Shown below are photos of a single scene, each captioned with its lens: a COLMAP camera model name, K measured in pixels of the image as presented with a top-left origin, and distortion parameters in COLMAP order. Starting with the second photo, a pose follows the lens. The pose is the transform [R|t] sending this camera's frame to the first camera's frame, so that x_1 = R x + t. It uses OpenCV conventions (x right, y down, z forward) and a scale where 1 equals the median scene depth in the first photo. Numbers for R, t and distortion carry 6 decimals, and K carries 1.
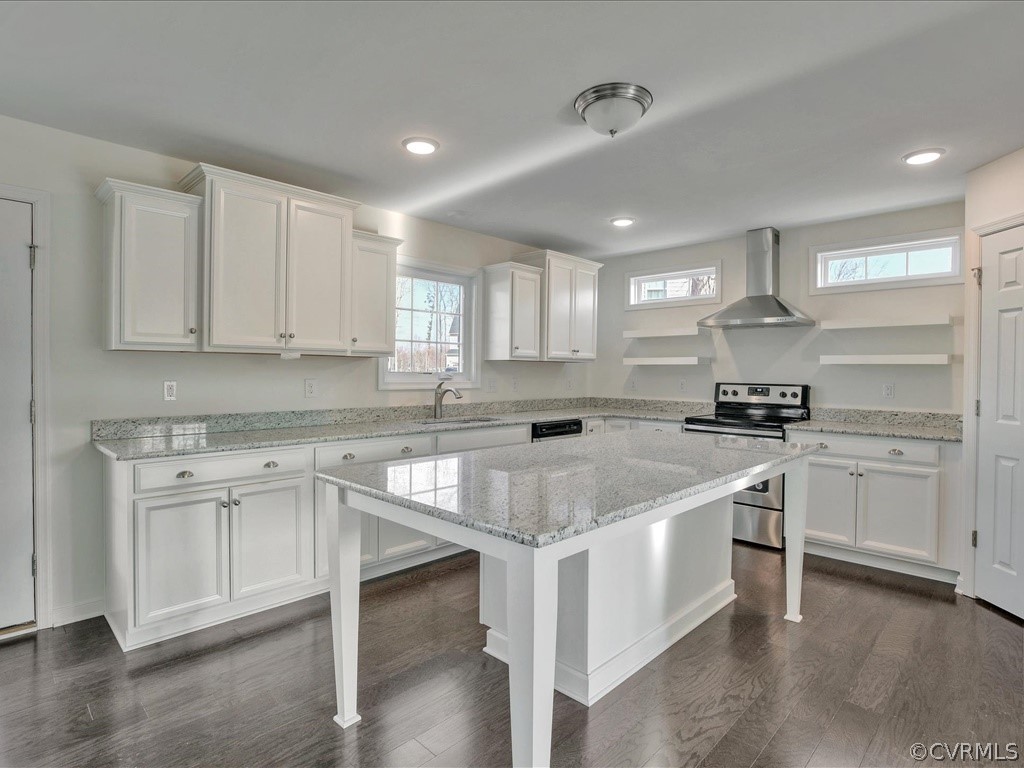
lens RADIAL K [[531.6, 0, 510.9], [0, 531.6, 382.7], [0, 0, 1]] dist [0.002919, 0.000016]
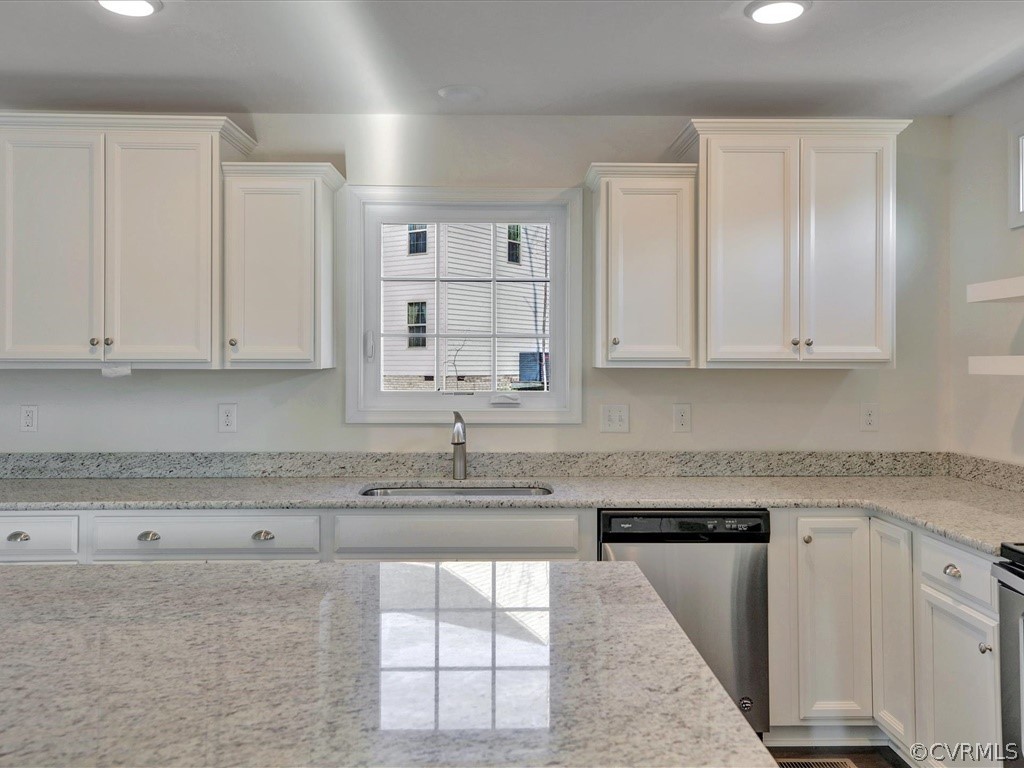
lens RADIAL K [[744.6, 0, 512.0], [0, 744.6, 376.2], [0, 0, 1]] dist [0.022960, 0.001925]
pose [[0.719459, -0.007225, -0.694497, 0.480414], [-0.009574, 0.999748, -0.020319, -0.025095], [0.694469, 0.021268, 0.719208, 0.548216]]
